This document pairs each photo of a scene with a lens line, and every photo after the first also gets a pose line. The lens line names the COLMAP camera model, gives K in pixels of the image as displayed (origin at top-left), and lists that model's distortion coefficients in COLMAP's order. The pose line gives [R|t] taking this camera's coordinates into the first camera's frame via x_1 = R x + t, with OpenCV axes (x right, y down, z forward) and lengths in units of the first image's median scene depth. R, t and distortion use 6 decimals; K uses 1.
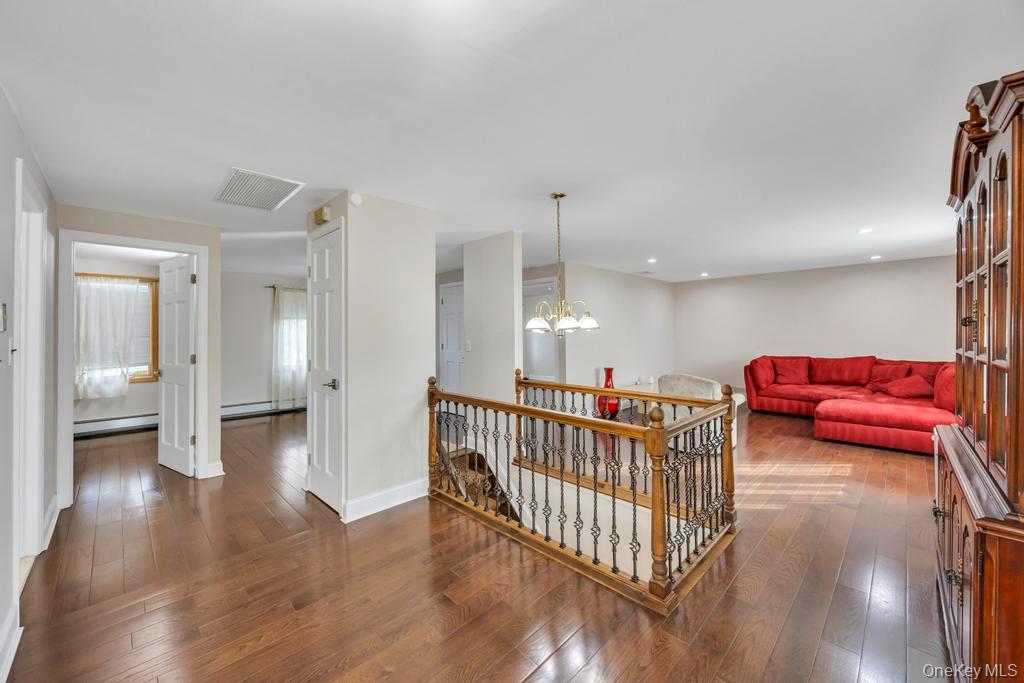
lens RADIAL K [[393.7, 0, 508.5], [0, 393.7, 334.1], [0, 0, 1]] dist [-0.001825, -0.000245]
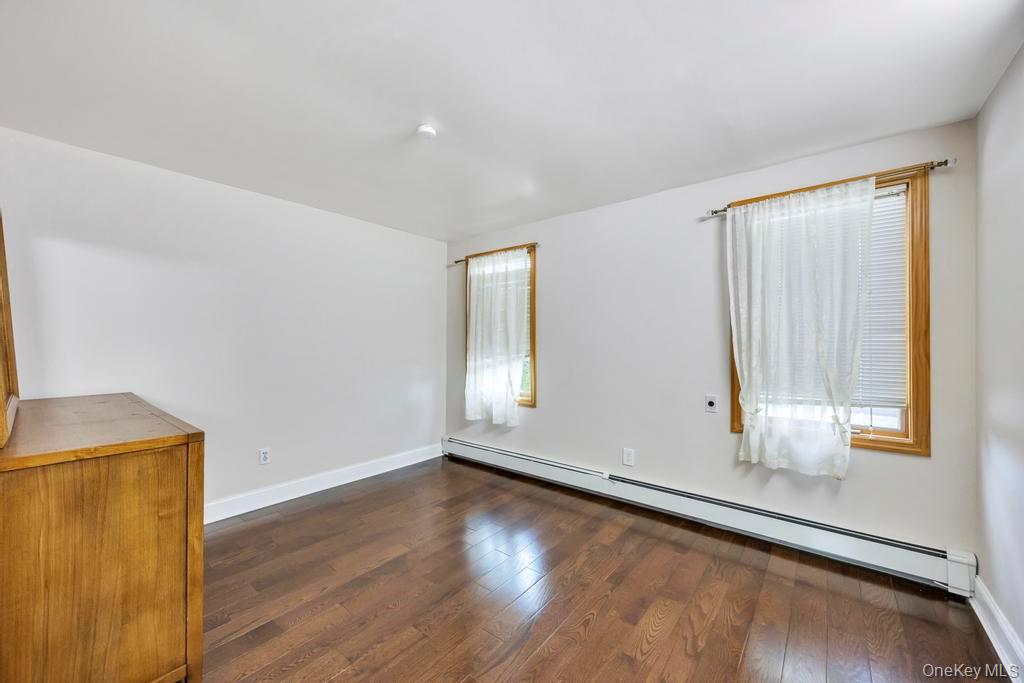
lens RADIAL K [[393.7, 0, 507.3], [0, 393.7, 338.5], [0, 0, 1]] dist [-0.001825, -0.000245]
pose [[0.118585, -0.004128, -0.992935, -0.614875], [-0.002557, 0.999987, -0.004463, 0.016443], [0.992941, 0.003068, 0.118573, 0.610277]]
